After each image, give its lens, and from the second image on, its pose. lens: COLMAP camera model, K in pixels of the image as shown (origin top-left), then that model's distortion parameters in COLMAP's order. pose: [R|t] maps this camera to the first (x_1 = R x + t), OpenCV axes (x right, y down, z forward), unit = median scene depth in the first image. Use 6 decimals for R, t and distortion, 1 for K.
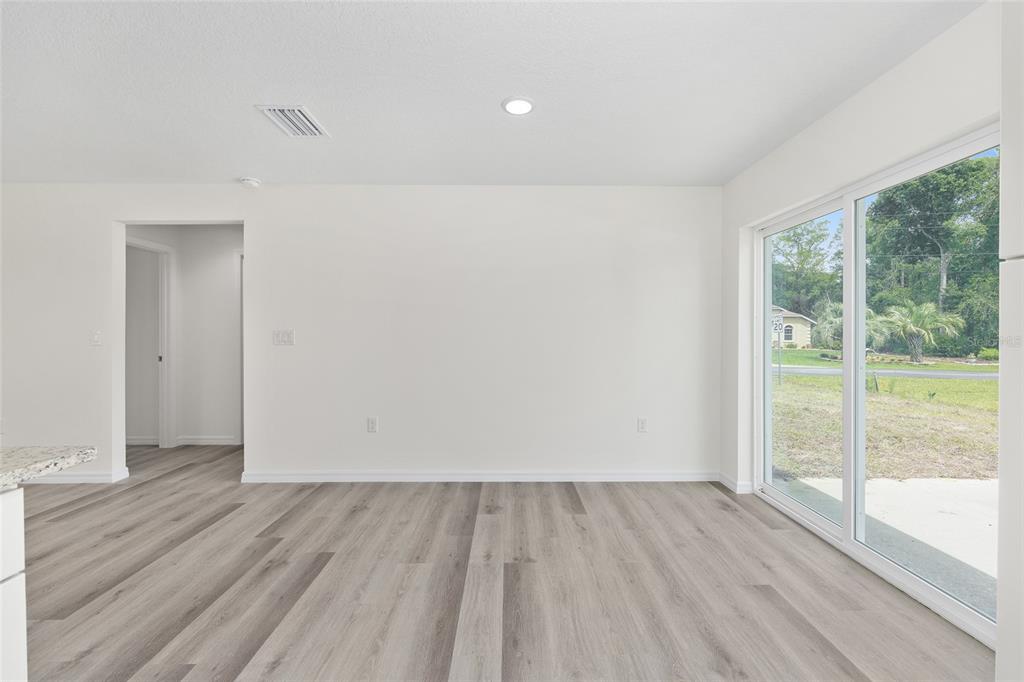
lens RADIAL K [[411.1, 0, 513.7], [0, 411.1, 338.0], [0, 0, 1]] dist [-0.003941, 0.001150]
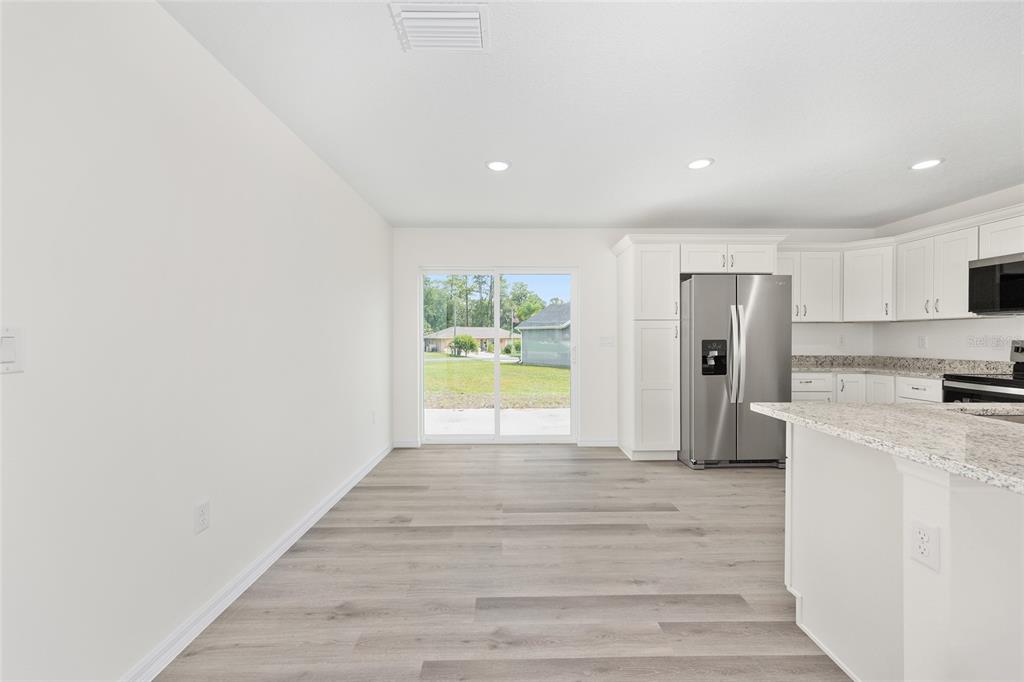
lens RADIAL K [[411.1, 0, 513.6], [0, 411.1, 341.8], [0, 0, 1]] dist [-0.003941, 0.001150]
pose [[0.001869, -0.010714, 0.999941, -1.090494], [0.006966, 0.999918, 0.010701, -0.006887], [-0.999974, 0.006946, 0.001943, 0.792642]]
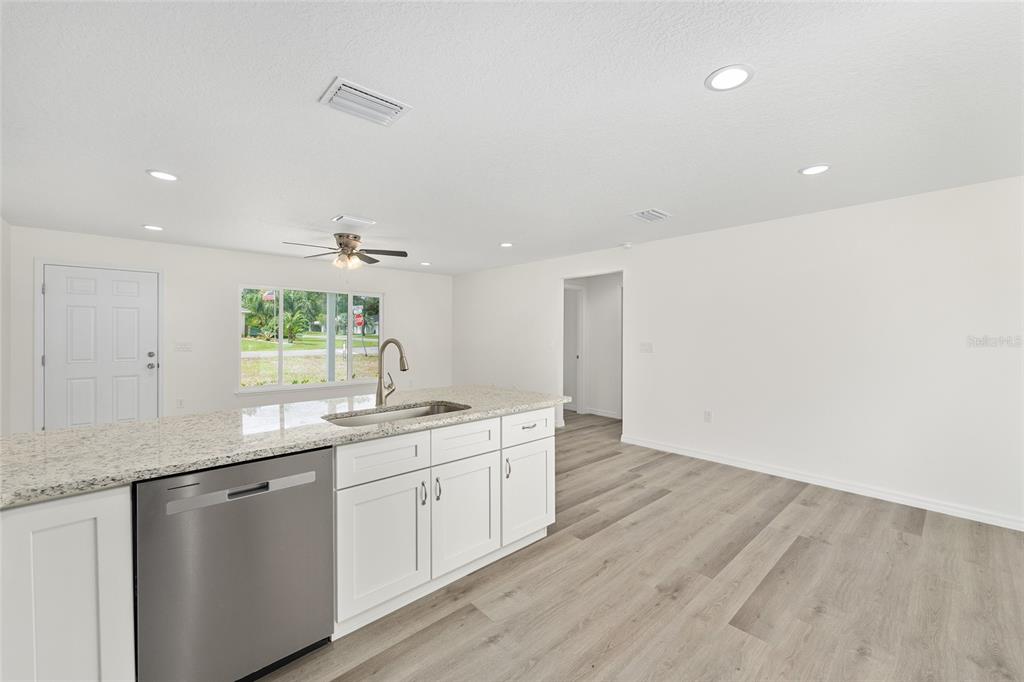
lens RADIAL K [[411.1, 0, 517.0], [0, 411.1, 334.9], [0, 0, 1]] dist [-0.003941, 0.001150]
pose [[0.668634, 0.001512, -0.743590, 0.273628], [-0.005910, 0.999977, -0.003281, -0.046288], [0.743568, 0.006588, 0.668628, -0.399037]]
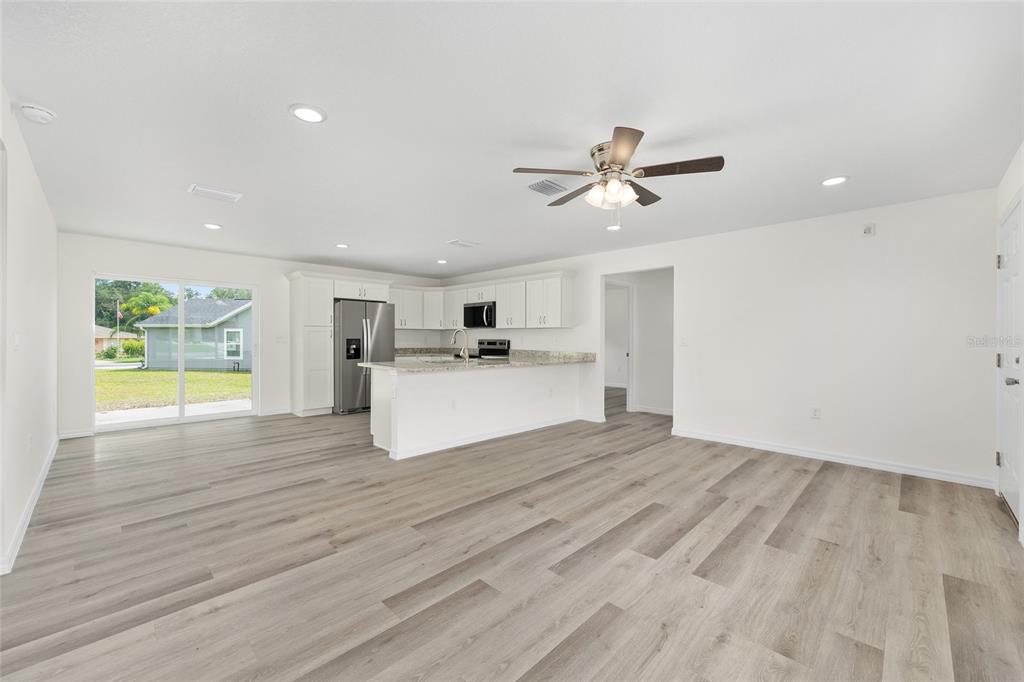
lens RADIAL K [[411.1, 0, 514.7], [0, 411.1, 340.2], [0, 0, 1]] dist [-0.003941, 0.001150]
pose [[-0.700945, -0.005790, 0.713192, -2.094383], [0.000003, 0.999967, 0.008120, -0.004826], [-0.713216, 0.005694, -0.700921, 1.135750]]
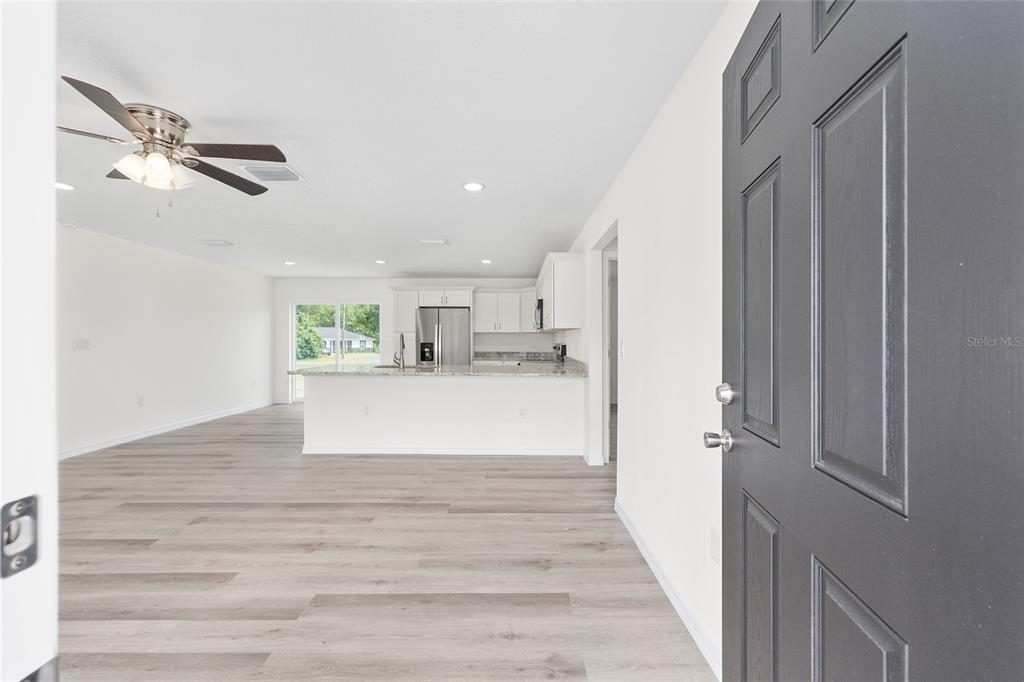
lens RADIAL K [[411.1, 0, 516.6], [0, 411.1, 344.1], [0, 0, 1]] dist [-0.003941, 0.001150]
pose [[0.014397, -0.009395, 0.999852, -2.363259], [0.003968, 0.999949, 0.009339, -0.006895], [-0.999888, 0.003832, 0.014433, -0.519826]]
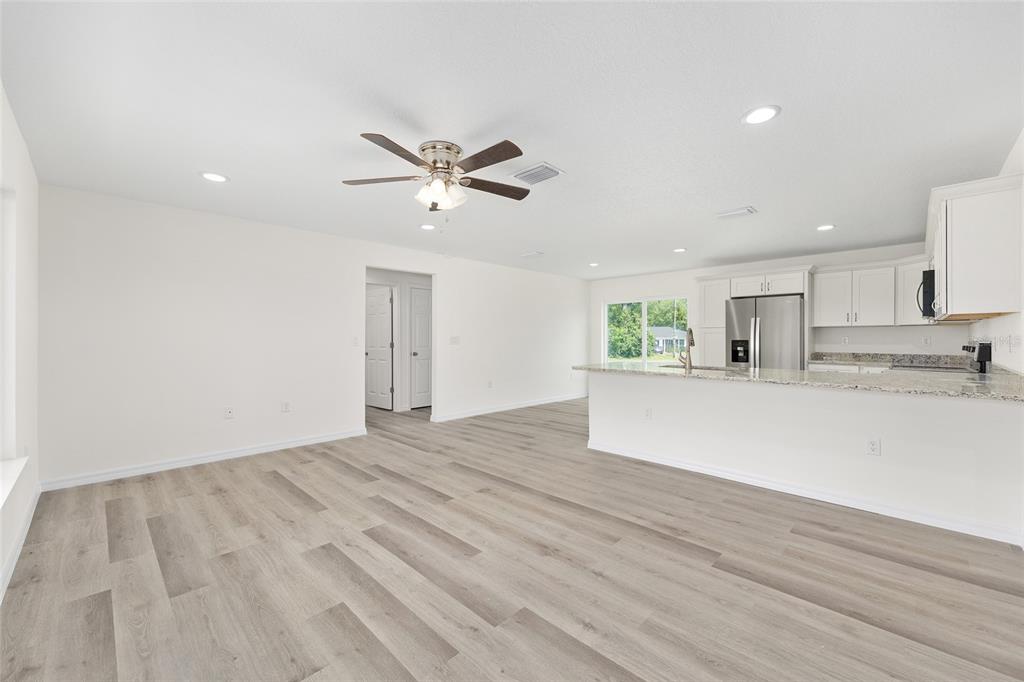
lens RADIAL K [[411.1, 0, 512.9], [0, 411.1, 341.3], [0, 0, 1]] dist [-0.003941, 0.001150]
pose [[0.715175, -0.003715, 0.698935, -2.118188], [0.003892, 0.999992, 0.001332, 0.006278], [-0.698934, 0.001767, 0.715184, -0.625321]]
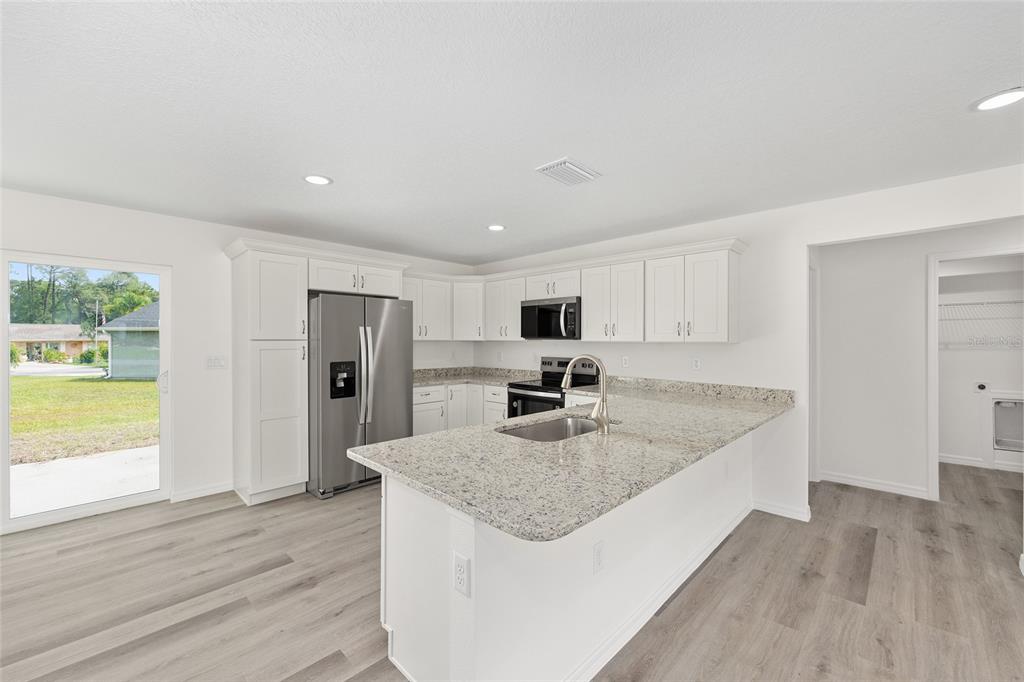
lens RADIAL K [[411.1, 0, 513.5], [0, 411.1, 339.6], [0, 0, 1]] dist [-0.003941, 0.001150]
pose [[-0.706376, -0.002031, 0.707834, -1.060614], [0.001465, 0.999990, 0.004332, -0.072335], [-0.707835, 0.004097, -0.706366, 0.675176]]
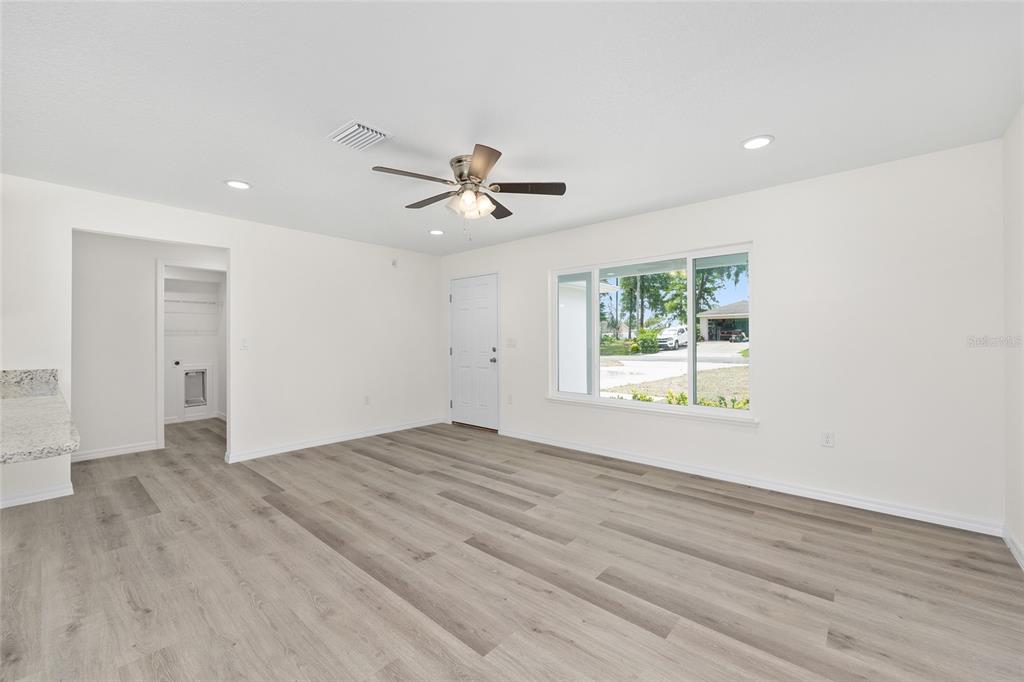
lens RADIAL K [[411.1, 0, 517.8], [0, 411.1, 333.3], [0, 0, 1]] dist [-0.003941, 0.001150]
pose [[-0.669149, -0.009489, -0.743068, -0.797033], [-0.000352, 0.999922, -0.012452, -0.007159], [0.743128, -0.008071, -0.669101, 1.060853]]
